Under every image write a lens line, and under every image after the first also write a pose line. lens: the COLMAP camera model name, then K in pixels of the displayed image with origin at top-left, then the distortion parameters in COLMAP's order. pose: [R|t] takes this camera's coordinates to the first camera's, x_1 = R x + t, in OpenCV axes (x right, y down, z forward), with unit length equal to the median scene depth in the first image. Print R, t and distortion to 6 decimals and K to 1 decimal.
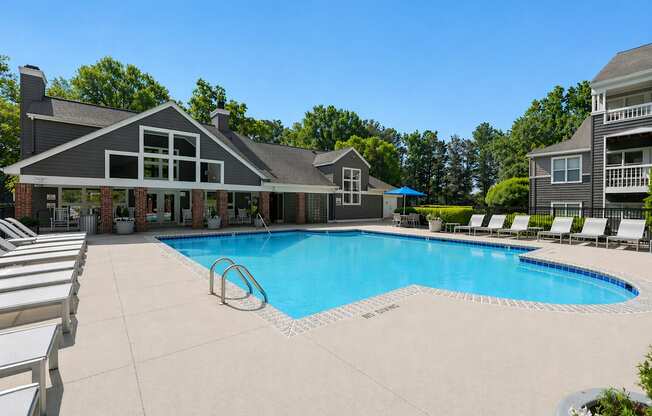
lens RADIAL K [[287.5, 0, 326.7], [0, 287.5, 208.7], [0, 0, 1]] dist [-0.000218, 0.000689]
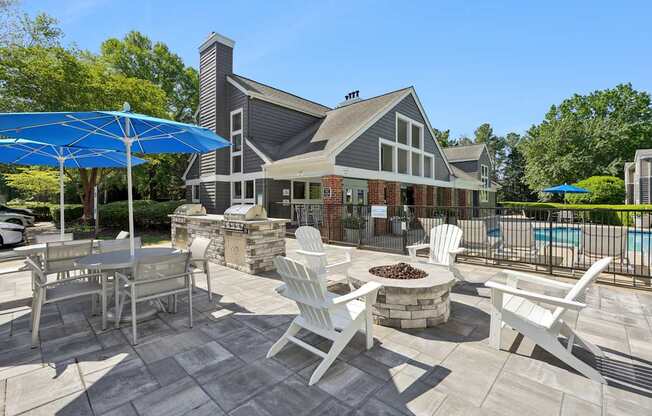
lens RADIAL K [[287.5, 0, 325.7], [0, 287.5, 203.9], [0, 0, 1]] dist [-0.000218, 0.000689]
pose [[0.989031, 0.001477, 0.147704, -0.634453], [-0.001418, 0.999999, -0.000502, -0.004269], [-0.147705, 0.000287, 0.989031, 0.102336]]
